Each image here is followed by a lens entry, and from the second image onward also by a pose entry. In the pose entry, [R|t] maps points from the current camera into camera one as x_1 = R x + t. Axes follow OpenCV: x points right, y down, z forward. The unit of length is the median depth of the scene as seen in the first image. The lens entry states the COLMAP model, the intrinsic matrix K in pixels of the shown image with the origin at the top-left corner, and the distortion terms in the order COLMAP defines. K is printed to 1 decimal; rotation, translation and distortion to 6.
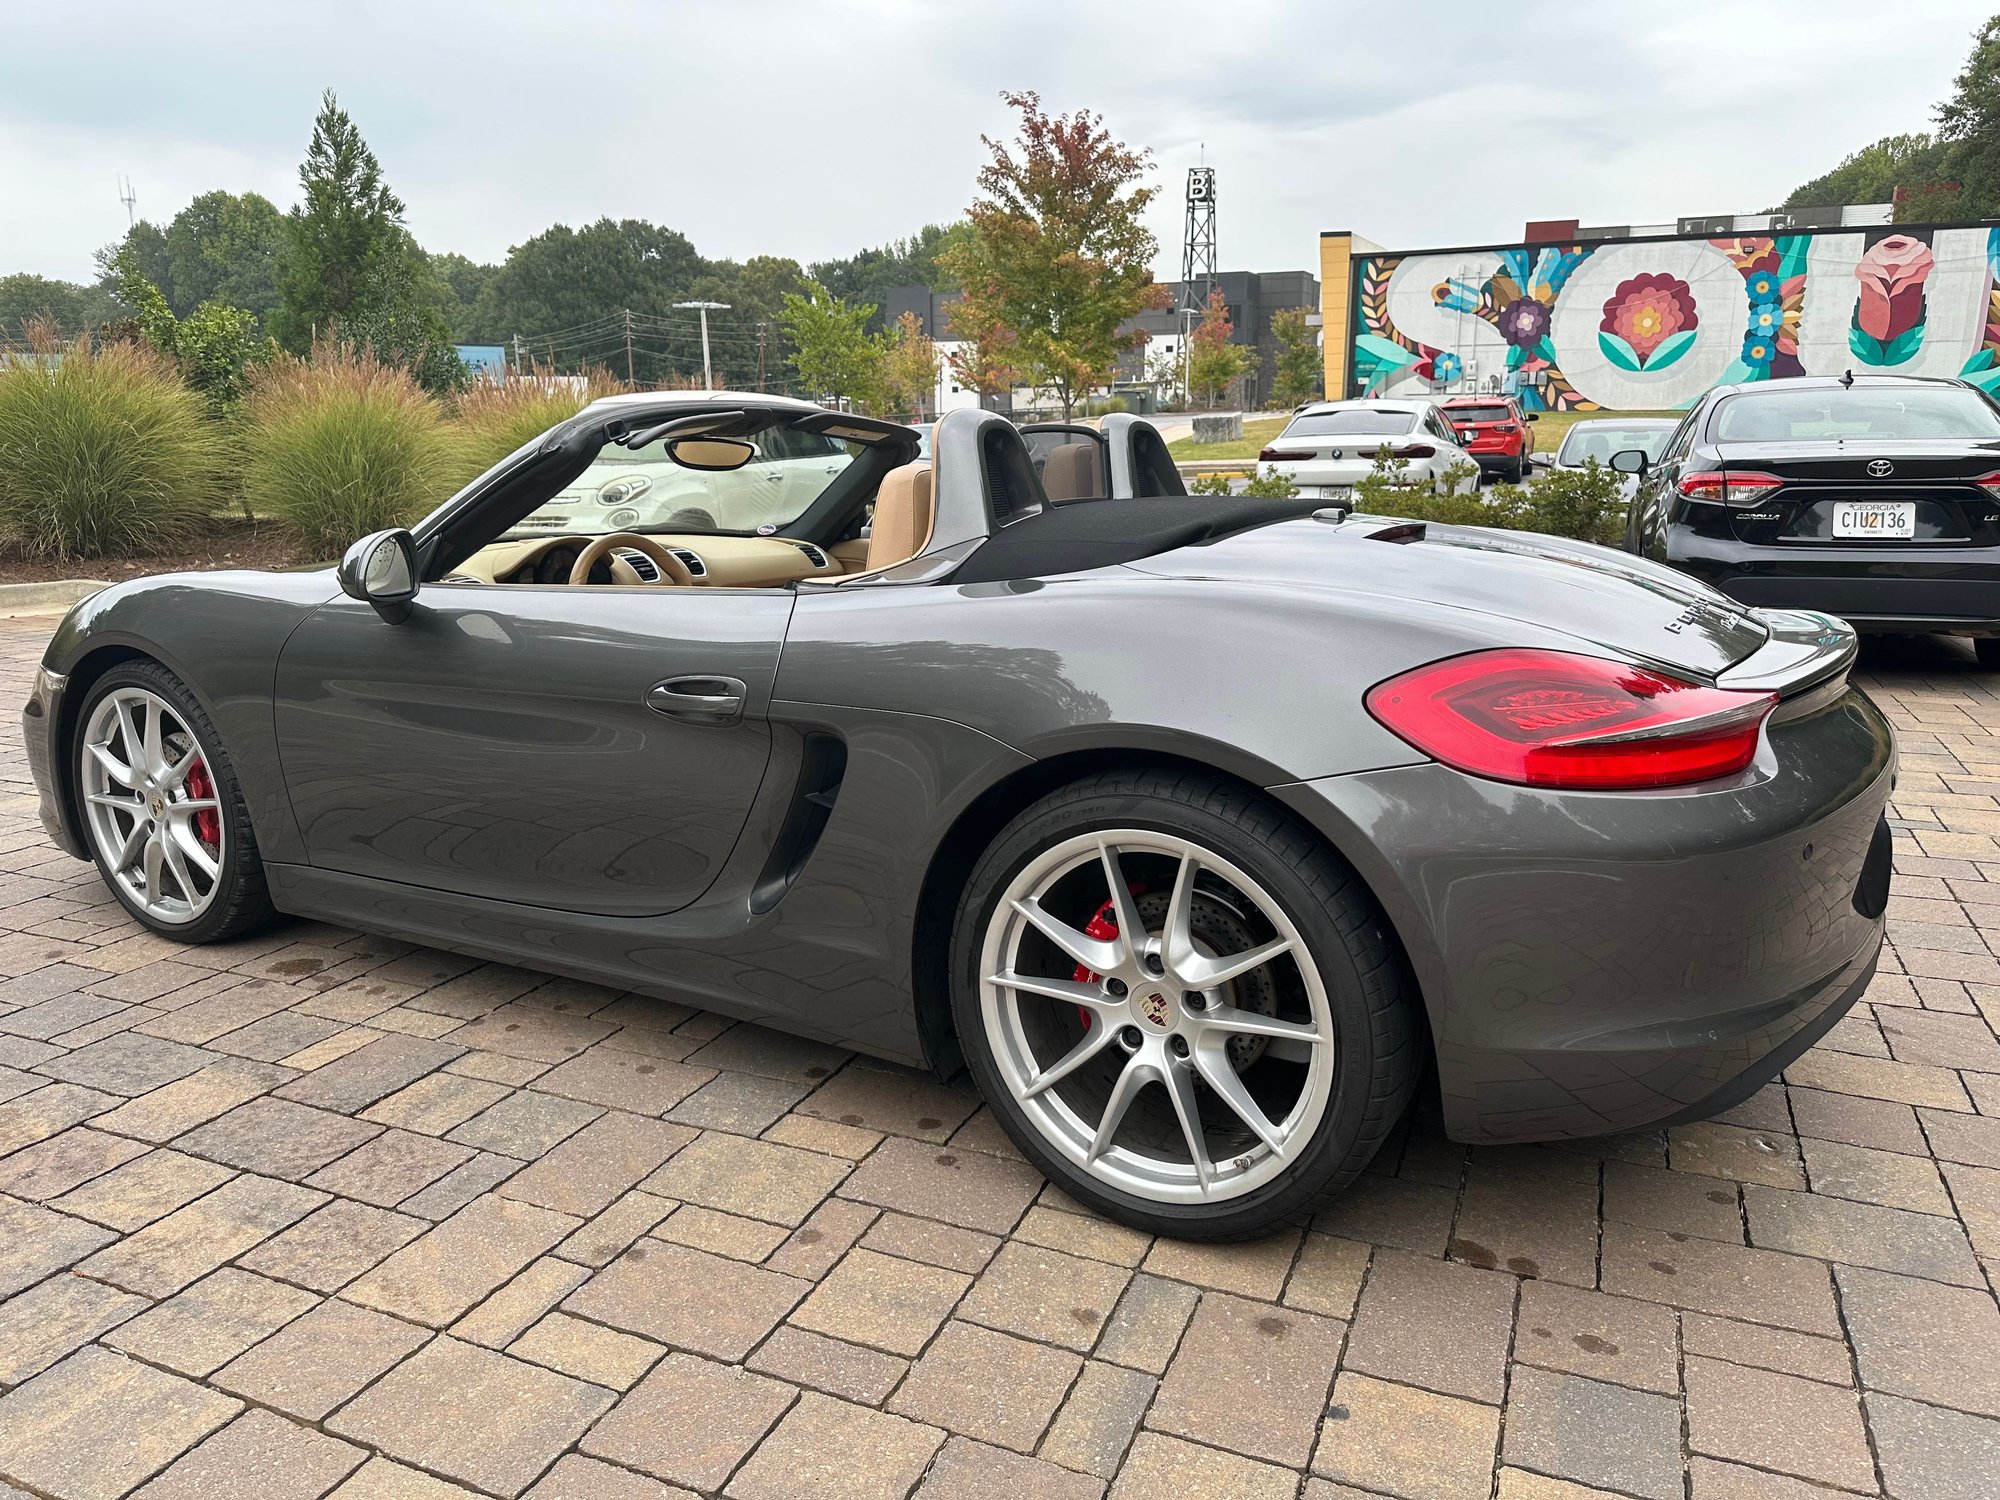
lens RADIAL K [[1392.7, 0, 997.1], [0, 1392.7, 750.6], [0, 0, 1]] dist [0.046159, -0.063106]
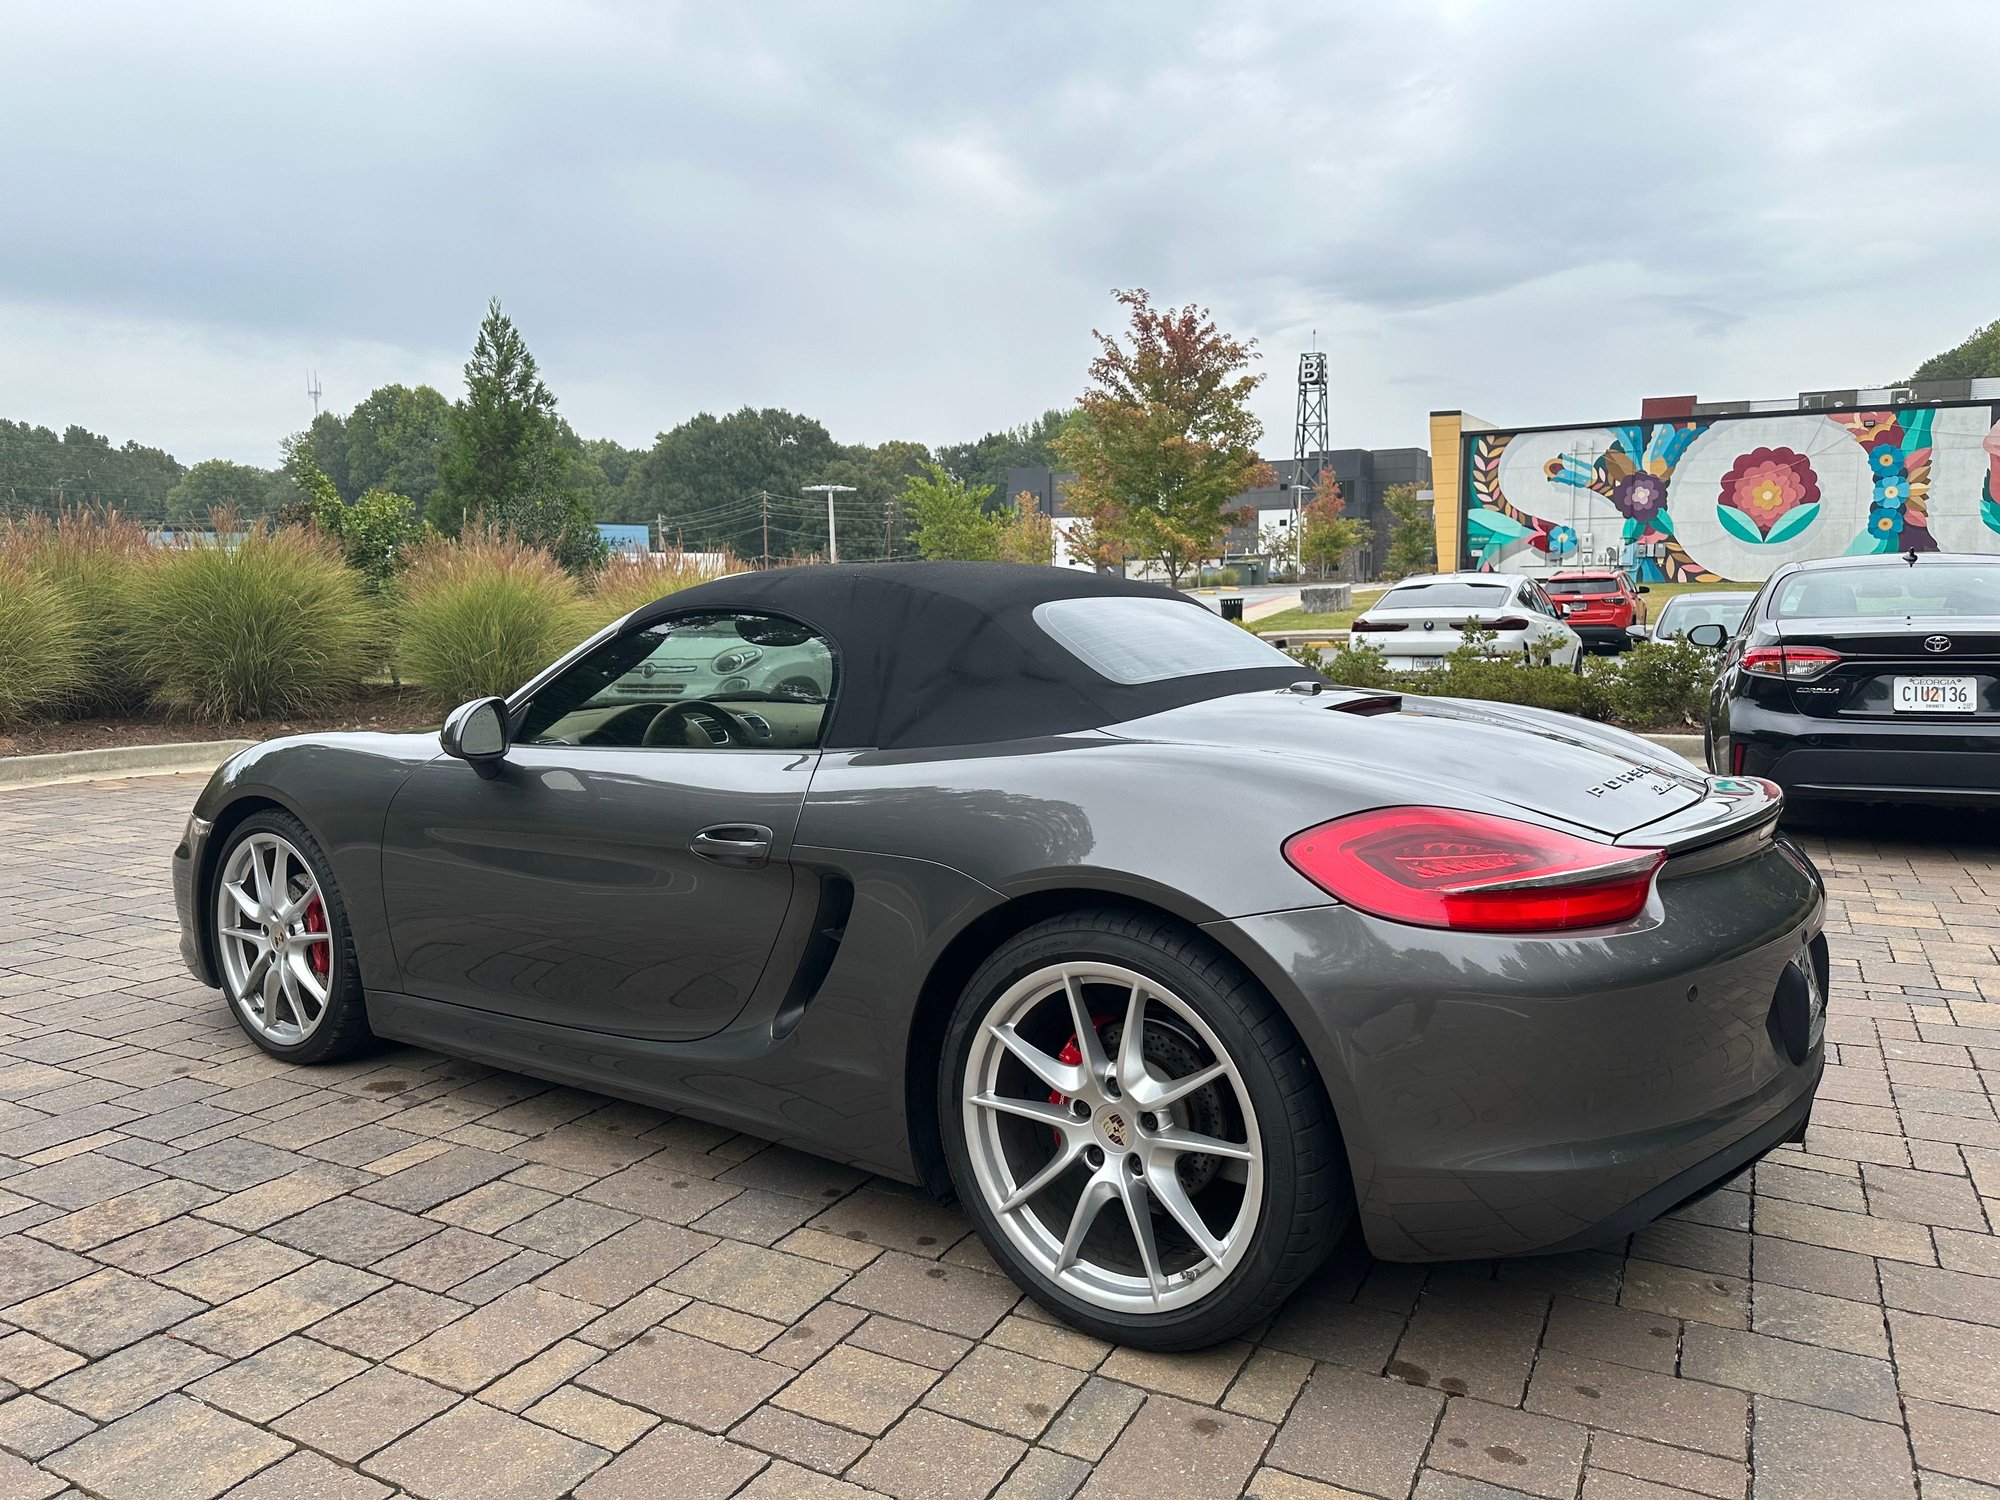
lens RADIAL K [[1392.7, 0, 1001.4], [0, 1392.7, 742.1], [0, 0, 1]] dist [0.046159, -0.063106]
pose [[0.996748, 0.007667, -0.080213, 0.076017], [-0.017565, 0.992198, -0.123426, 0.013095], [0.078641, 0.124434, 0.989107, -0.098535]]
